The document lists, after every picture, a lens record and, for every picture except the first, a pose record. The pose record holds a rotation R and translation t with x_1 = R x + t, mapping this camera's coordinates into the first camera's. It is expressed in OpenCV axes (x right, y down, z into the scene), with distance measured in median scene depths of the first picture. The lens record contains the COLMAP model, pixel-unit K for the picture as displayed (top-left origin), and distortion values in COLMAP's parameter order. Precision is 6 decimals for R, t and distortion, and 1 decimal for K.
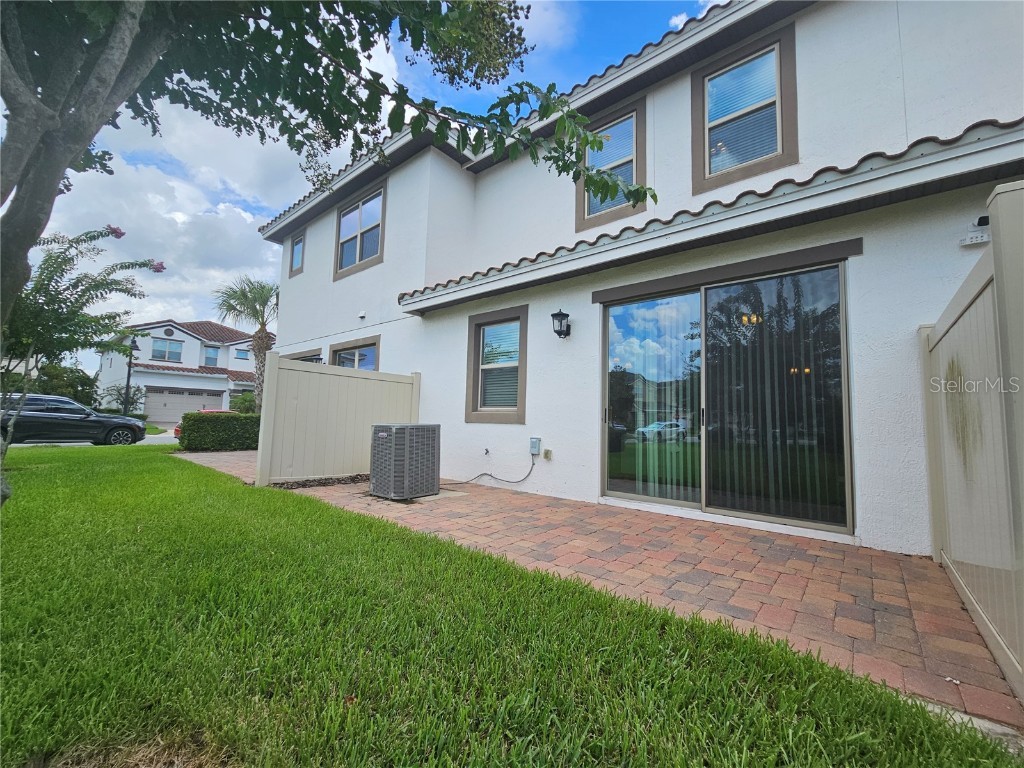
lens RADIAL K [[419.3, 0, 508.0], [0, 419.3, 385.8], [0, 0, 1]] dist [-0.001517, -0.000668]
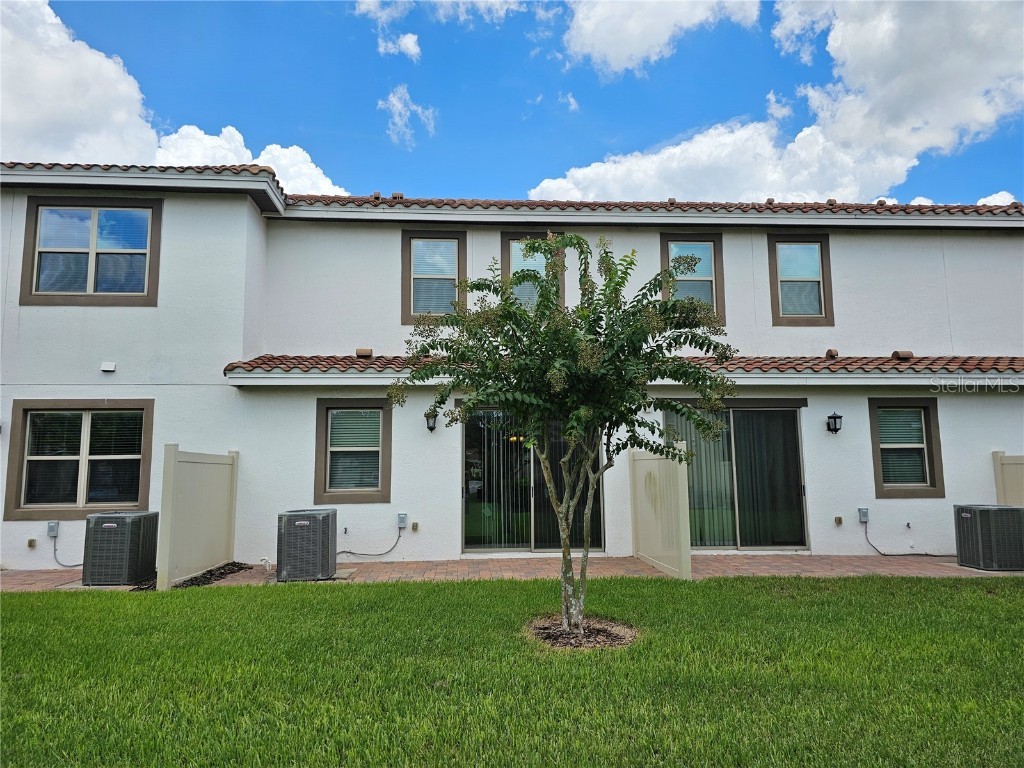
lens RADIAL K [[683.5, 0, 512.1], [0, 683.5, 381.3], [0, 0, 1]] dist [0.011916, 0.001522]
pose [[0.705898, 0.052412, 0.706372, -1.099348], [-0.031227, 0.998592, -0.042888, -0.177406], [-0.707625, 0.008217, 0.706540, -0.593369]]
